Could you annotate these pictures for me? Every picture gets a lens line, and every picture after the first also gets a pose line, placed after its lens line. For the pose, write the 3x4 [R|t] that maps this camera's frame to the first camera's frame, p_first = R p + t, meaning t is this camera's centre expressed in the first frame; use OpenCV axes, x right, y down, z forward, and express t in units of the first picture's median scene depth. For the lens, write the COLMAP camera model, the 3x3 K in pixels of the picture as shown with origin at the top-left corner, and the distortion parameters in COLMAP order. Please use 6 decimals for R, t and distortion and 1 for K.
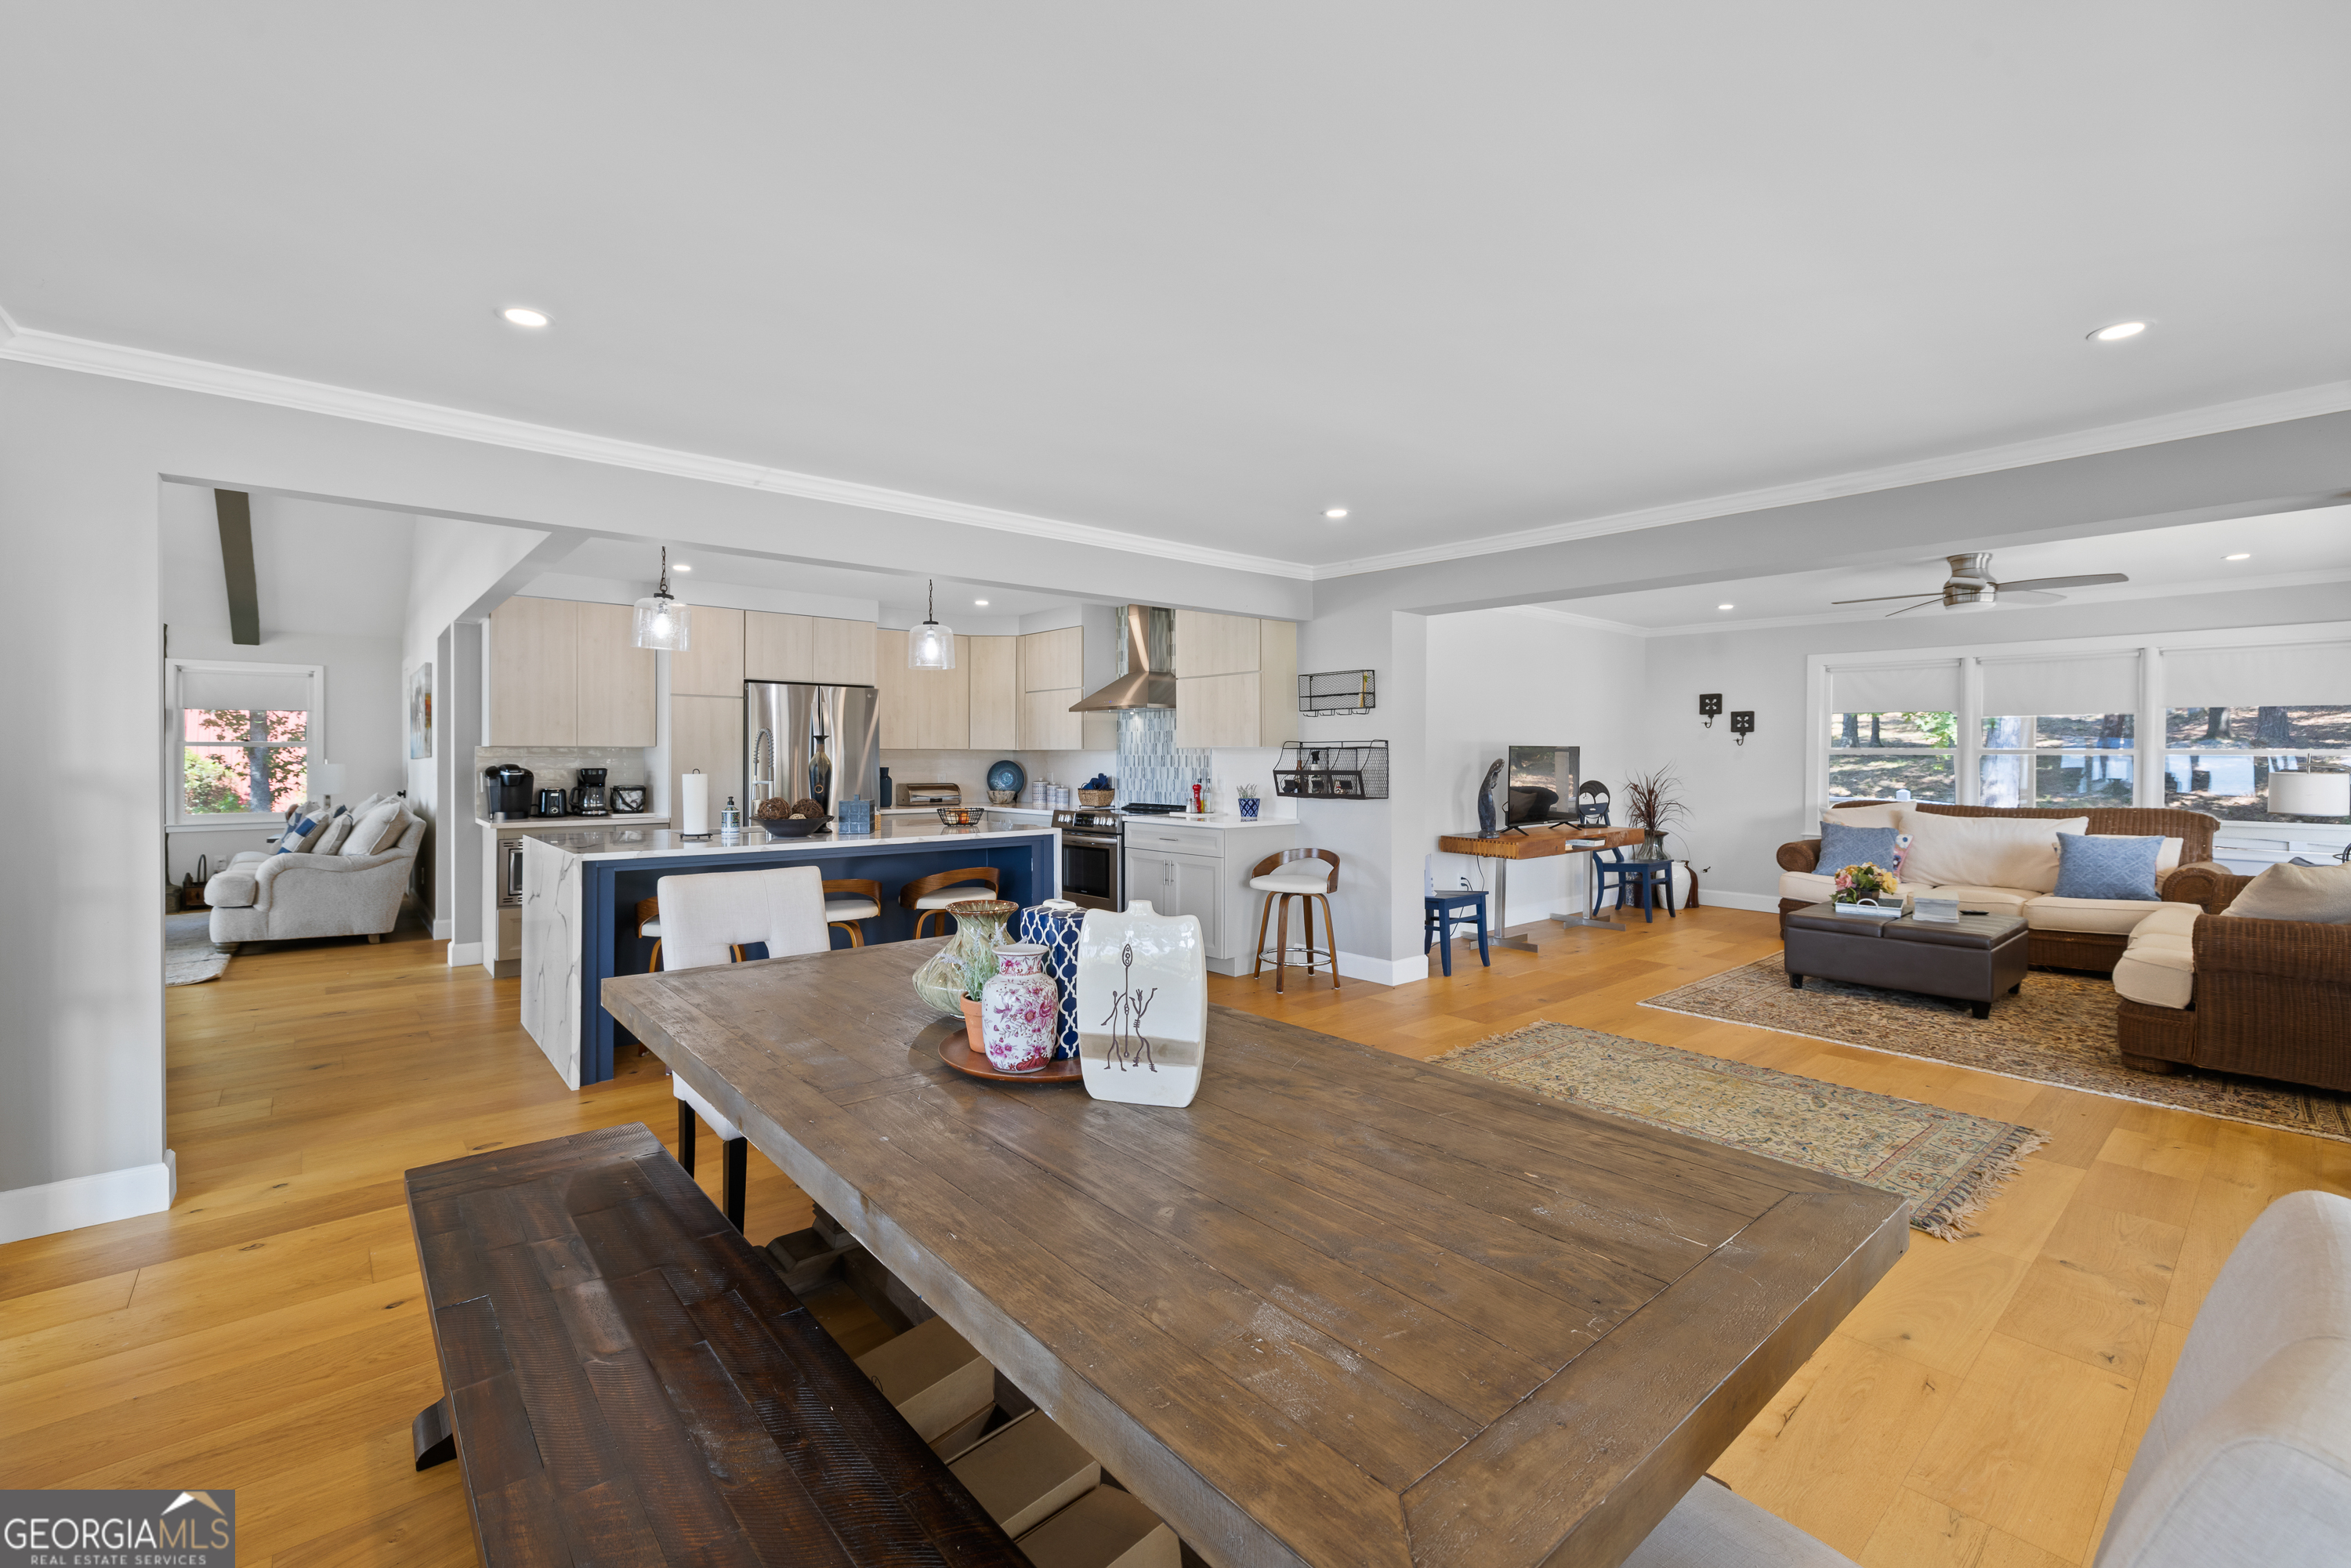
lens RADIAL K [[999.0, 0, 1177.9], [0, 999.0, 759.9], [0, 0, 1]] dist [0.003181, 0.001622]
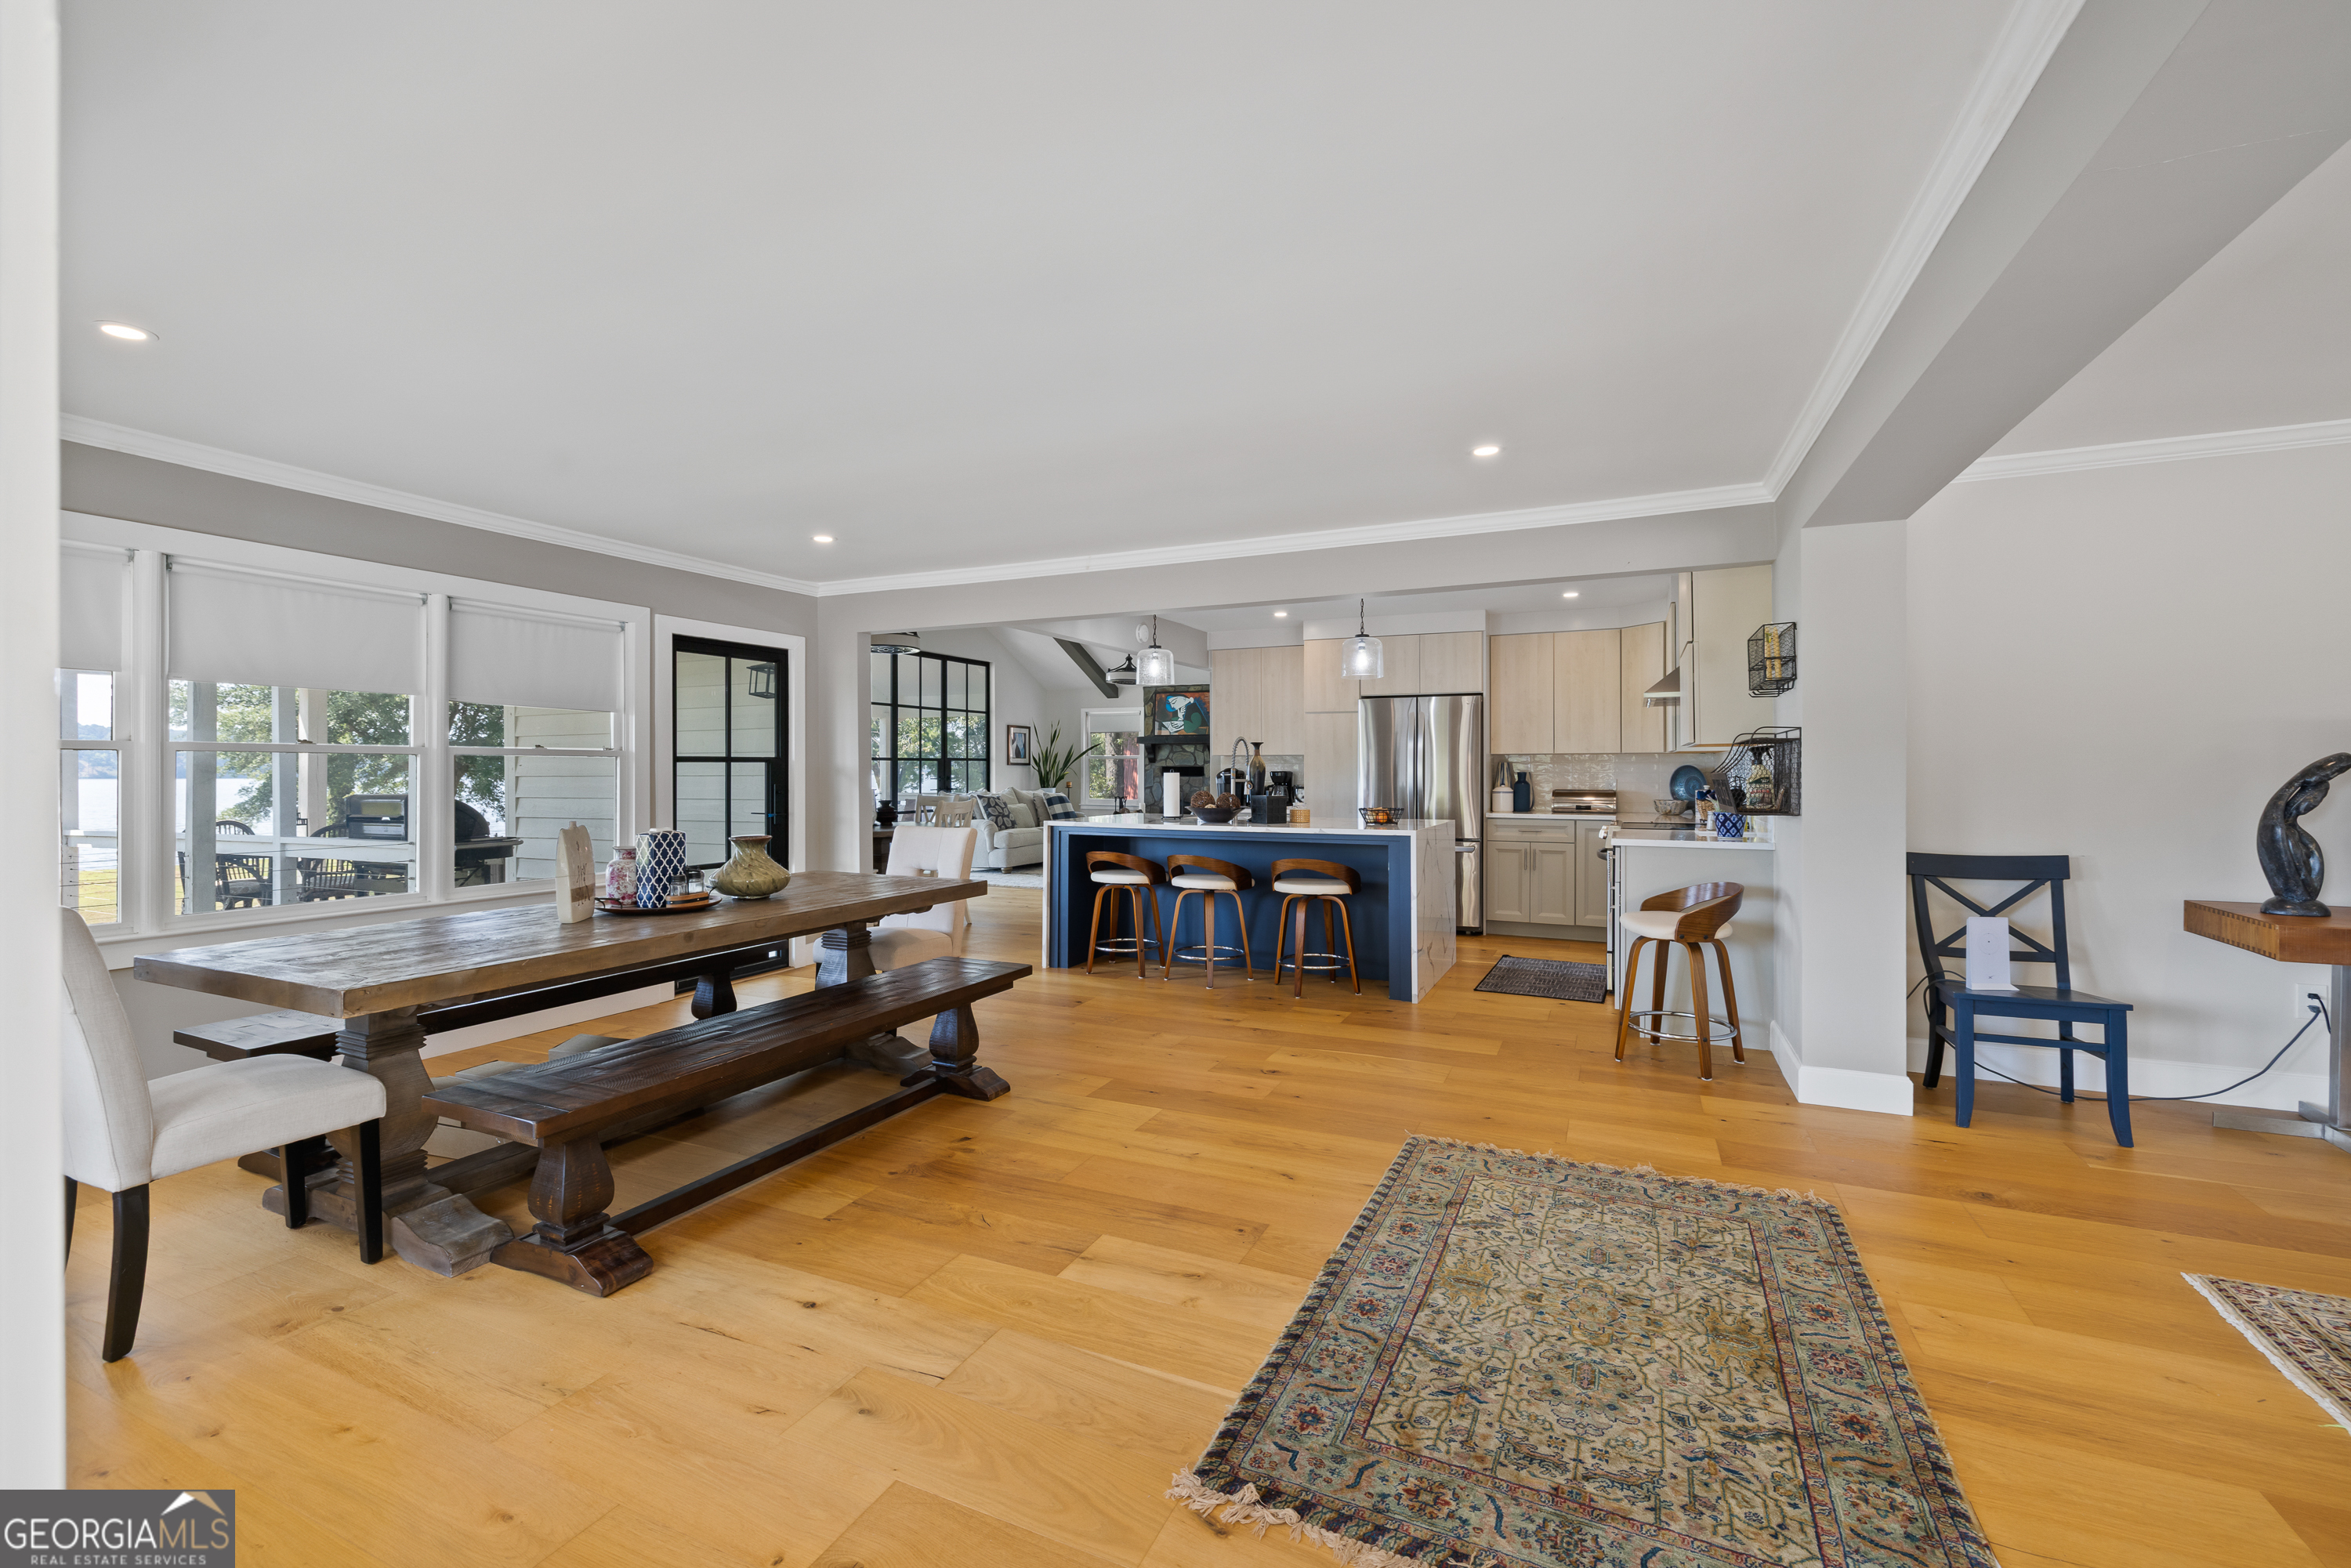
lens RADIAL K [[999.0, 0, 1169.7], [0, 999.0, 773.6], [0, 0, 1]] dist [0.003181, 0.001622]
pose [[0.414898, 0.003588, -0.909861, 0.728477], [-0.001981, 0.999993, 0.003040, 0.010901], [0.909866, 0.000541, 0.414902, 0.398594]]
